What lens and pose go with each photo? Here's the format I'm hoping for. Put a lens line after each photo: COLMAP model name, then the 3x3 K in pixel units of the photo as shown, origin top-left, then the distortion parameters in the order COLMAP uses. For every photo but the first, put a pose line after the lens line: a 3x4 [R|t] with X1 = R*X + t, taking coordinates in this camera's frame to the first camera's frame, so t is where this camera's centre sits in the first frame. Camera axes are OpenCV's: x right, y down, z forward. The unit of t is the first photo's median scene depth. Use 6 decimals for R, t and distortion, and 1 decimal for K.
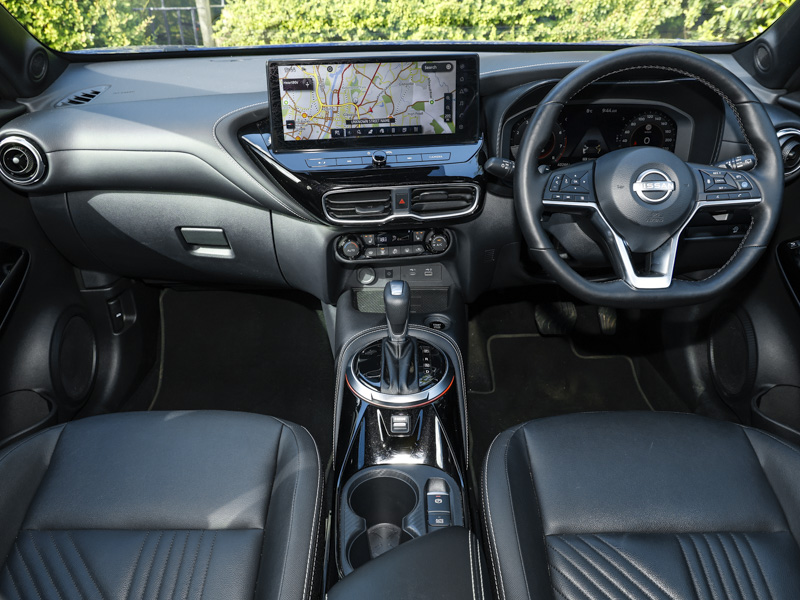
lens RADIAL K [[611.0, 0, 400.0], [0, 611.0, 300.0], [0, 0, 1]] dist [0.004156, -0.000346]
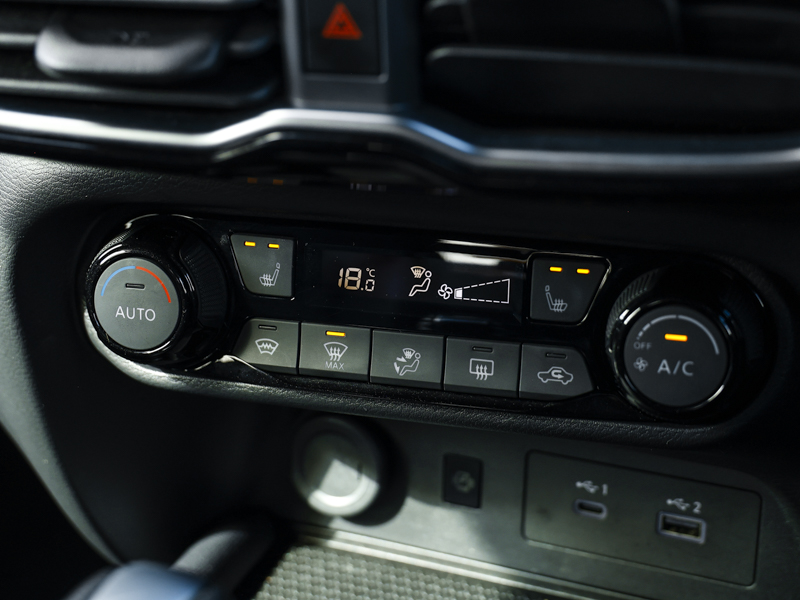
lens RADIAL K [[1515.7, 0, 400.0], [0, 1515.7, 300.0], [0, 0, 1]] dist [-0.044892, -0.118410]
pose [[0.875724, 0.144633, -0.460639, 0.175673], [-0.190089, 0.980304, -0.053580, -0.074607], [0.443817, 0.134484, 0.885969, 0.647485]]
